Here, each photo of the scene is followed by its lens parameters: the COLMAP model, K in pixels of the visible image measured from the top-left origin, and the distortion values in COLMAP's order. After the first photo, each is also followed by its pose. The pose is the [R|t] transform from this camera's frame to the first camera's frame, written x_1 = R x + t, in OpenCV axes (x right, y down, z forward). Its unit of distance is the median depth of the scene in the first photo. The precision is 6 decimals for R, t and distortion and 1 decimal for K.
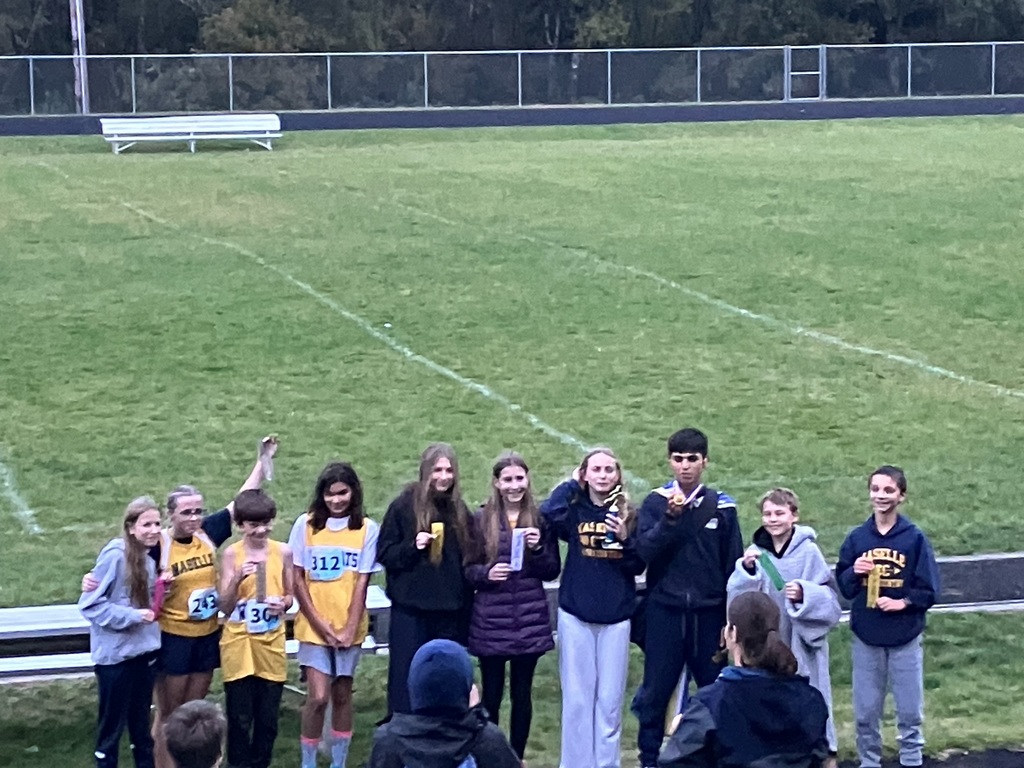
lens RADIAL K [[2831.9, 0, 512.0], [0, 2831.9, 384.0], [0, 0, 1]] dist [0.087050, 0.497684]
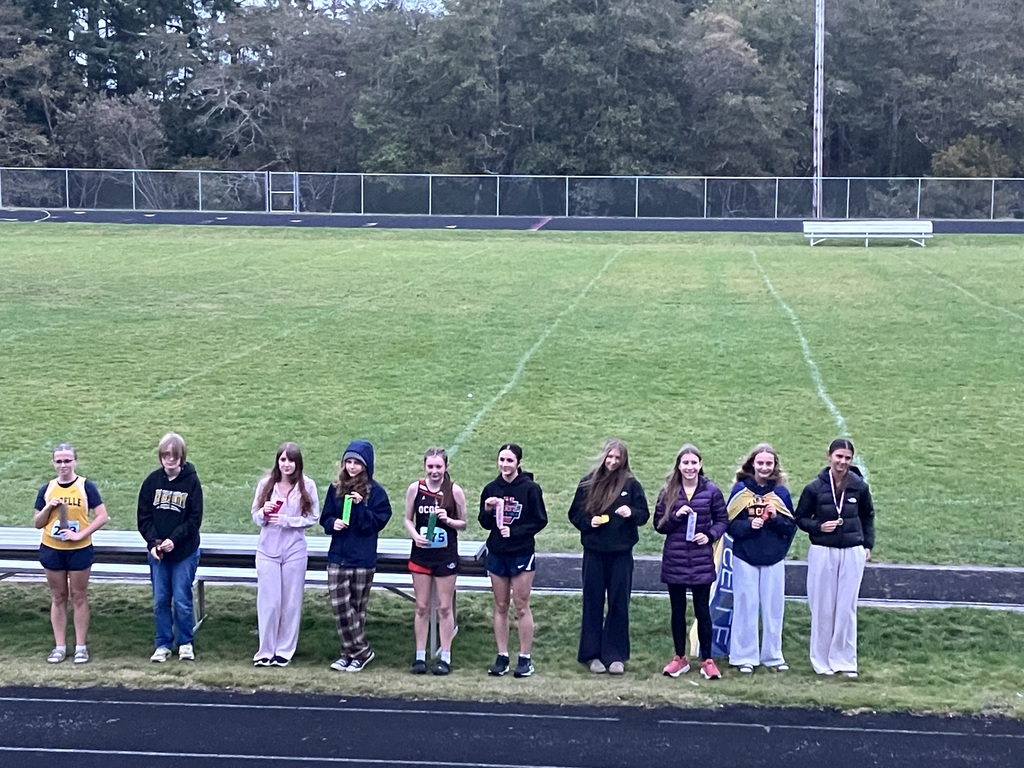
lens RADIAL K [[1968.8, 0, 512.0], [0, 1968.8, 384.0], [0, 0, 1]] dist [0.242354, -1.201813]
pose [[0.926947, 0.061070, -0.370188, 0.091509], [-0.065899, 0.997826, -0.000399, -0.002144], [0.369359, 0.024765, 0.928957, 0.026775]]
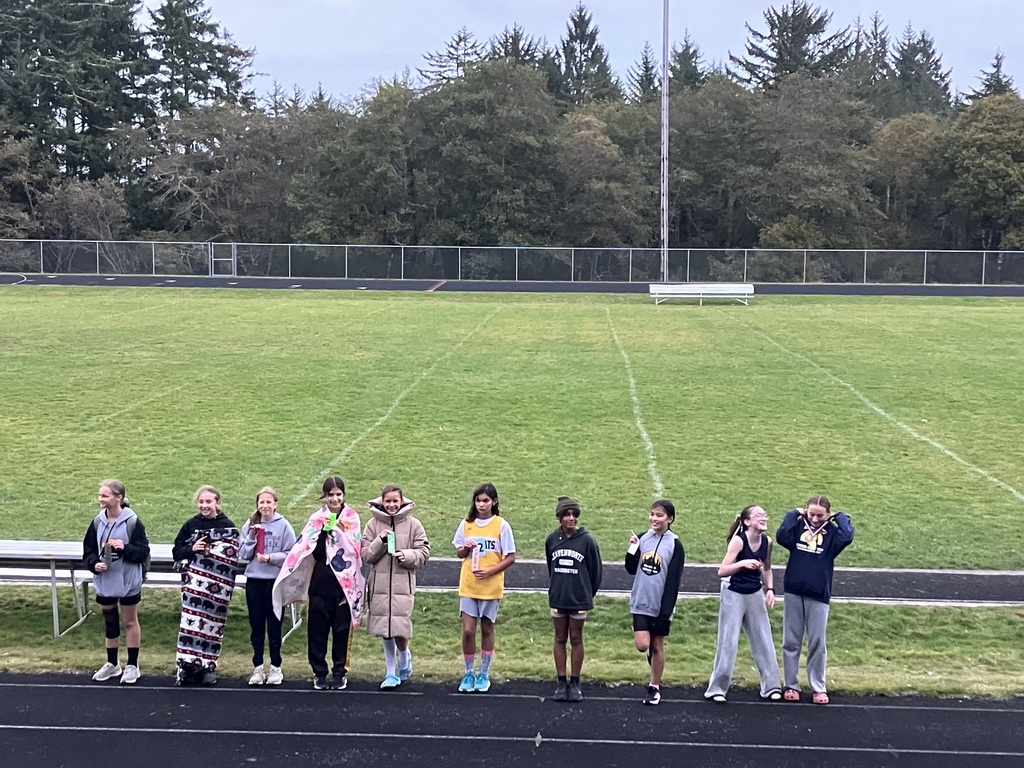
lens RADIAL K [[1626.3, 0, 512.0], [0, 1626.3, 384.0], [0, 0, 1]] dist [0.220447, -1.009717]
pose [[0.943110, 0.050496, -0.328624, 0.106286], [-0.062029, 0.997769, -0.024699, -0.002572], [0.326643, 0.043678, 0.944138, 0.032332]]
